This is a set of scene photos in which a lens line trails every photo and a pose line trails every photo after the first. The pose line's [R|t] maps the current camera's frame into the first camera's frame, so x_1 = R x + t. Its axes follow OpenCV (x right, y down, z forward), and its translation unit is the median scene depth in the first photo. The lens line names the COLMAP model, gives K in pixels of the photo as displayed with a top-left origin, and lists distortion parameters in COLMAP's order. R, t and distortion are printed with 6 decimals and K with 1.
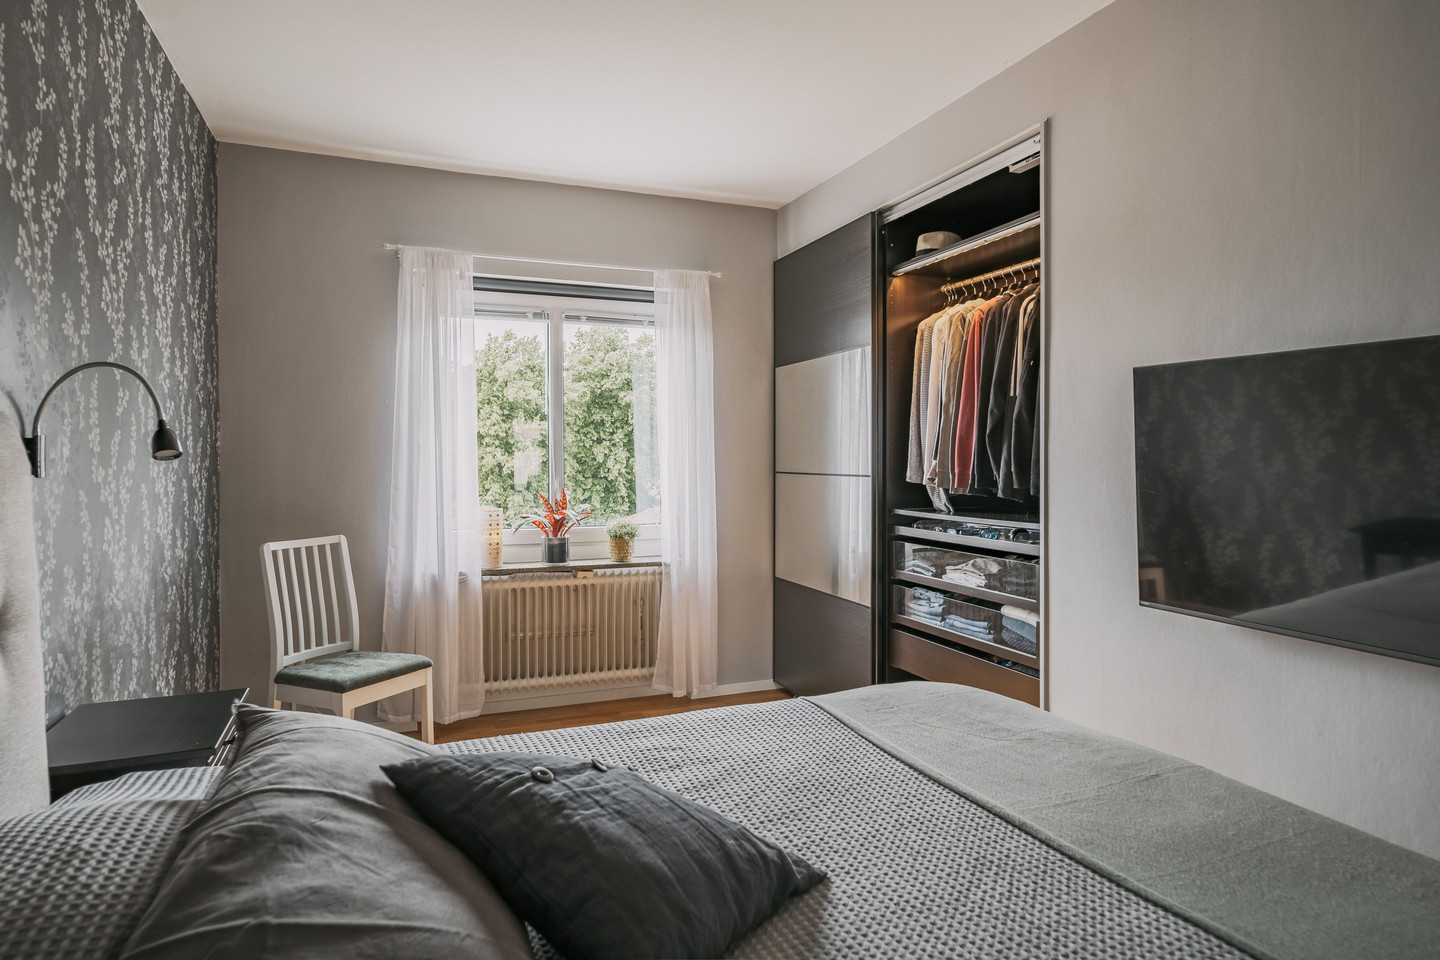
lens RADIAL K [[824.6, 0, 719.9], [0, 824.6, 458.0], [0, 0, 1]] dist [0.002243, 0.002733]
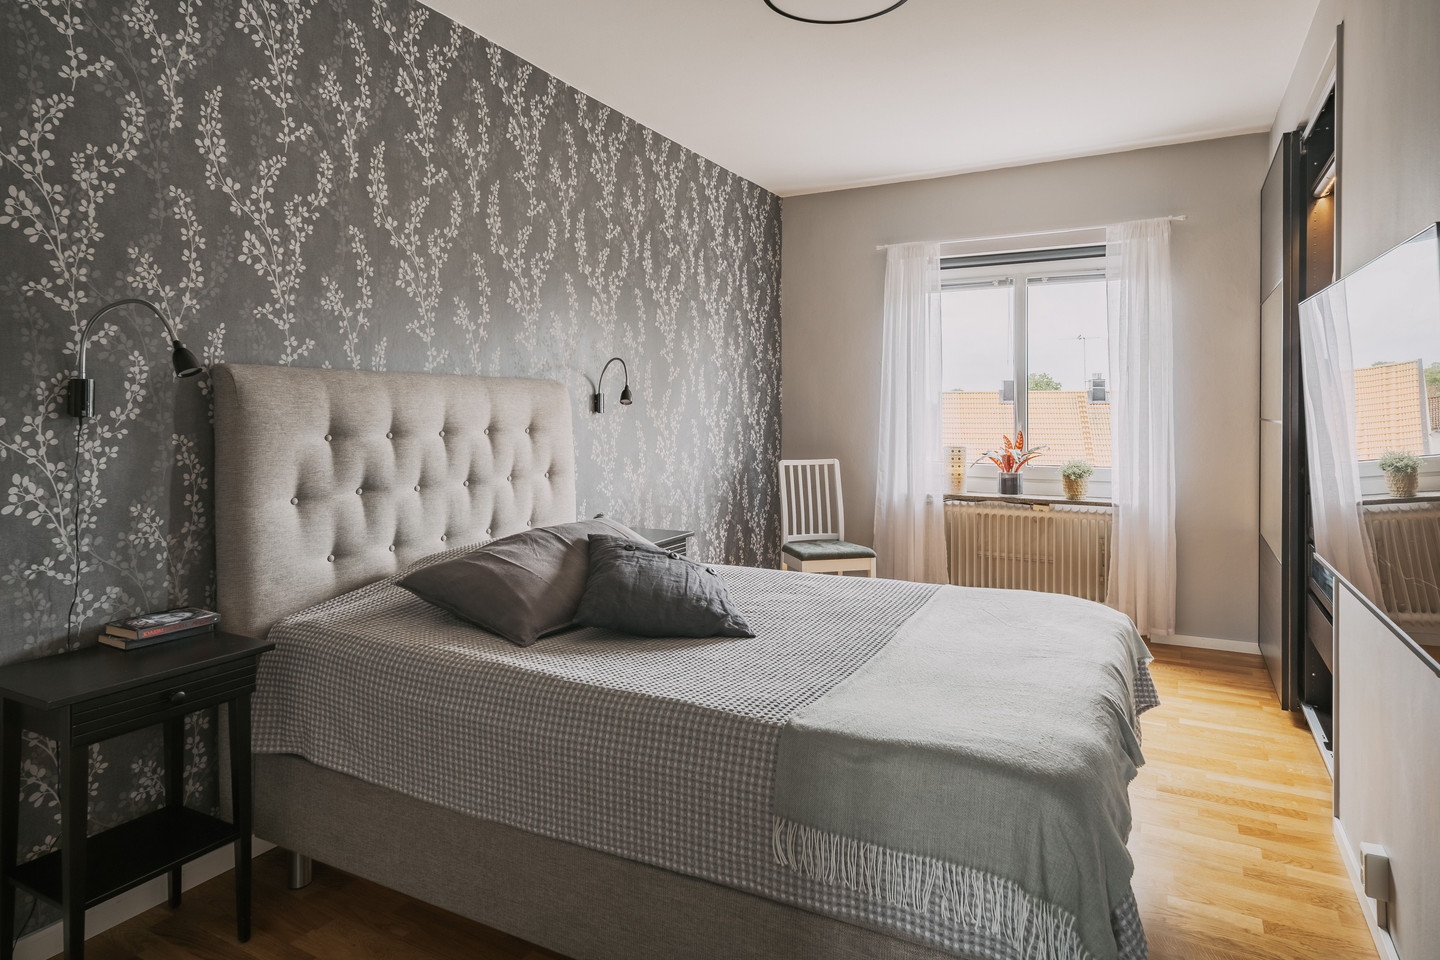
lens RADIAL K [[823.4, 0, 719.3], [0, 823.4, 402.8], [0, 0, 1]] dist [-0.000740, 0.000629]
pose [[0.642652, -0.006187, -0.766133, 0.429224], [0.001476, 0.999976, -0.006838, 0.005057], [0.766156, 0.003264, 0.642646, -0.057477]]
